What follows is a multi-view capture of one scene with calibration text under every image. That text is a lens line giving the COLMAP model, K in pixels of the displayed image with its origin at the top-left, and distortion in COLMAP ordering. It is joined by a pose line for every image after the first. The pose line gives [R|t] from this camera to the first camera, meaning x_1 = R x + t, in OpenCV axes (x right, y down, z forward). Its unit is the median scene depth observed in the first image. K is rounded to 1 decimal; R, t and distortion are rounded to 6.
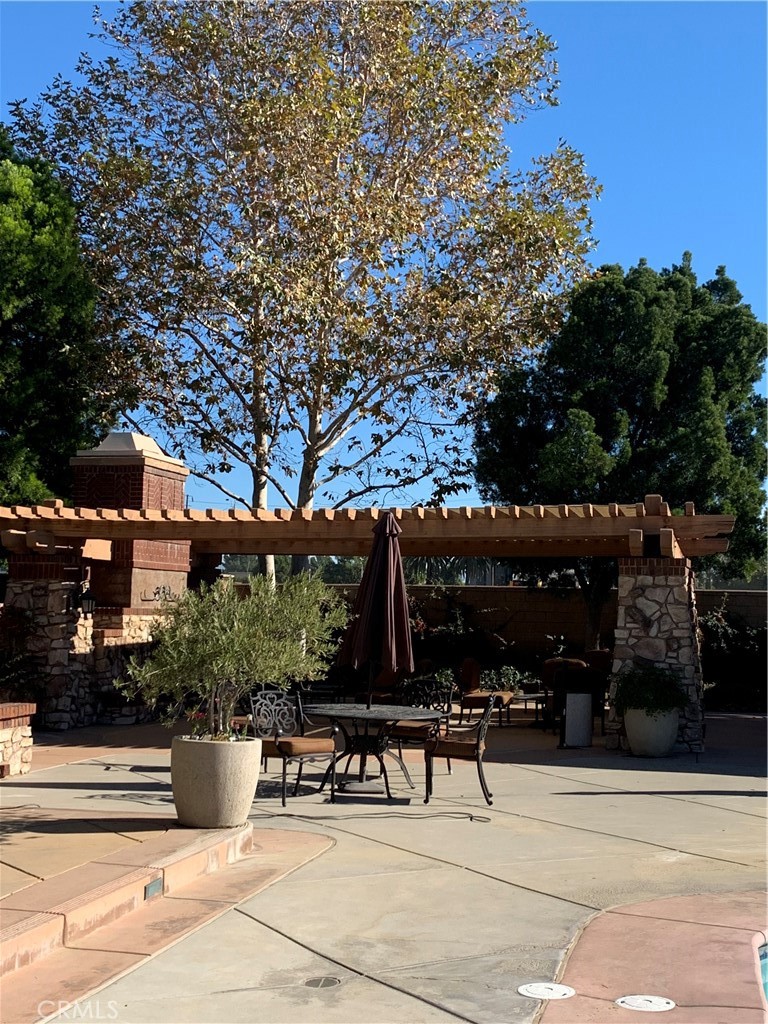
lens RADIAL K [[1403.8, 0, 439.4], [0, 1403.8, 512.2], [0, 0, 1]] dist [0.021424, 0.022205]
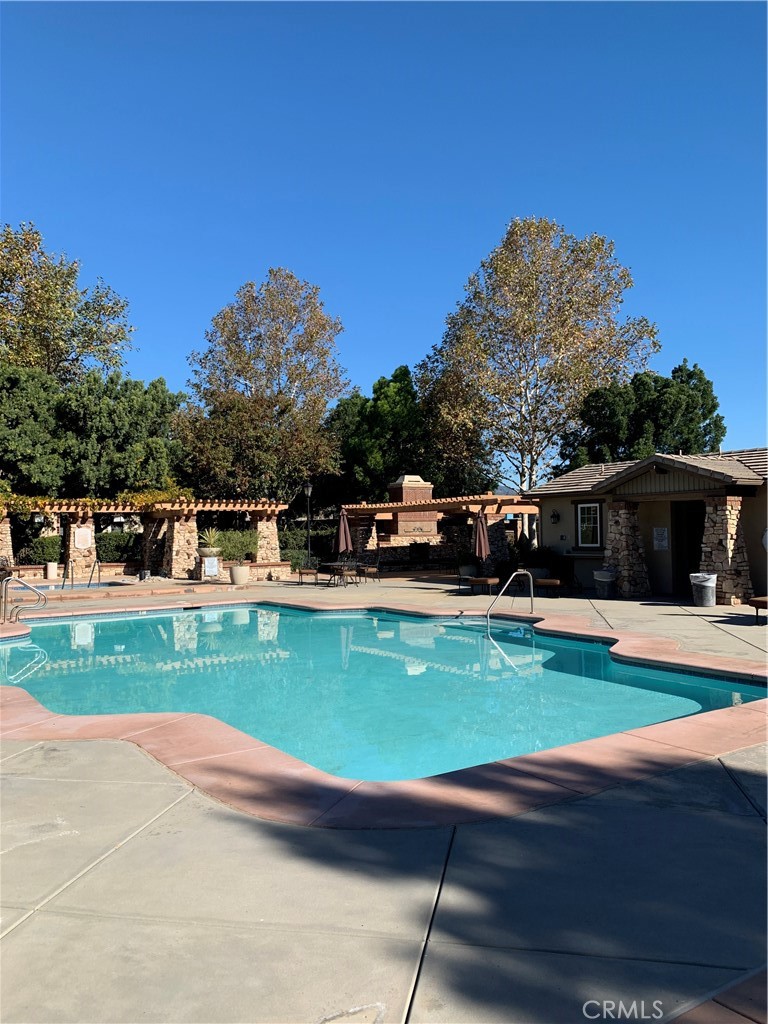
lens RADIAL K [[776.0, 0, 384.0], [0, 776.0, 512.0], [0, 0, 1]] dist [0.022932, -0.001731]
pose [[0.740453, -0.048705, -0.670341, 0.869610], [0.076031, 0.997039, 0.011542, -0.002791], [0.667793, -0.059513, 0.741964, -0.258721]]
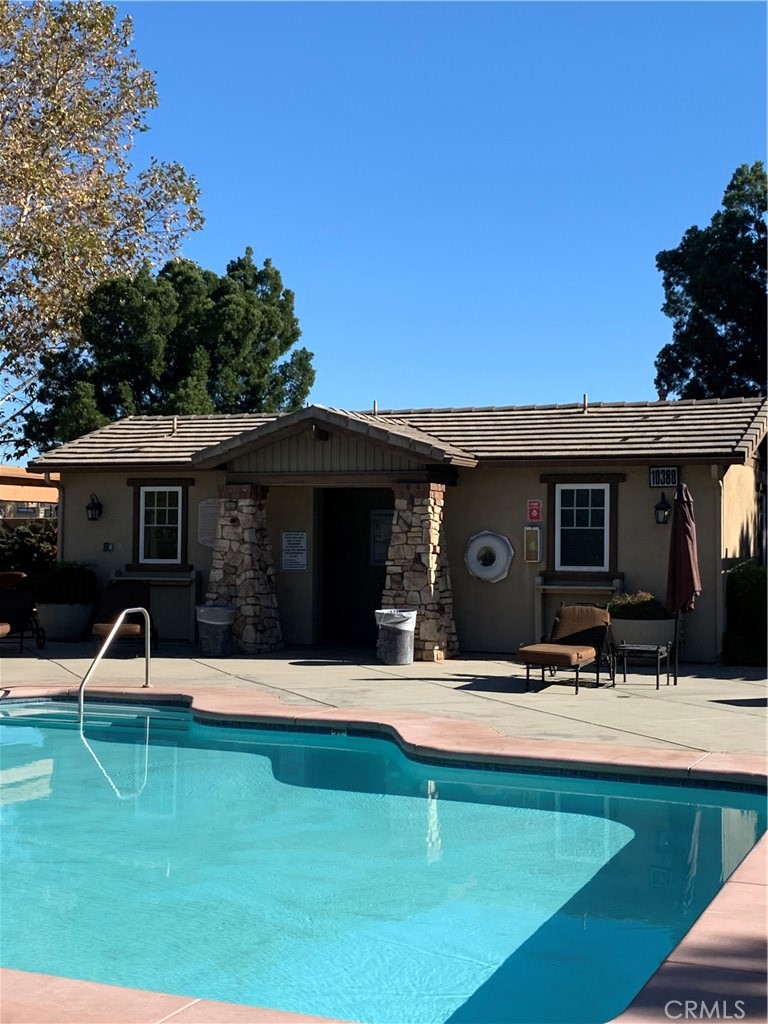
lens RADIAL K [[1375.5, 0, 384.0], [0, 1375.5, 512.0], [0, 0, 1]] dist [0.203151, -0.036994]
pose [[0.983341, -0.015363, -0.181121, 0.713904], [0.024105, 0.998643, 0.046163, -0.005331], [0.180166, -0.049760, 0.982377, -0.283276]]
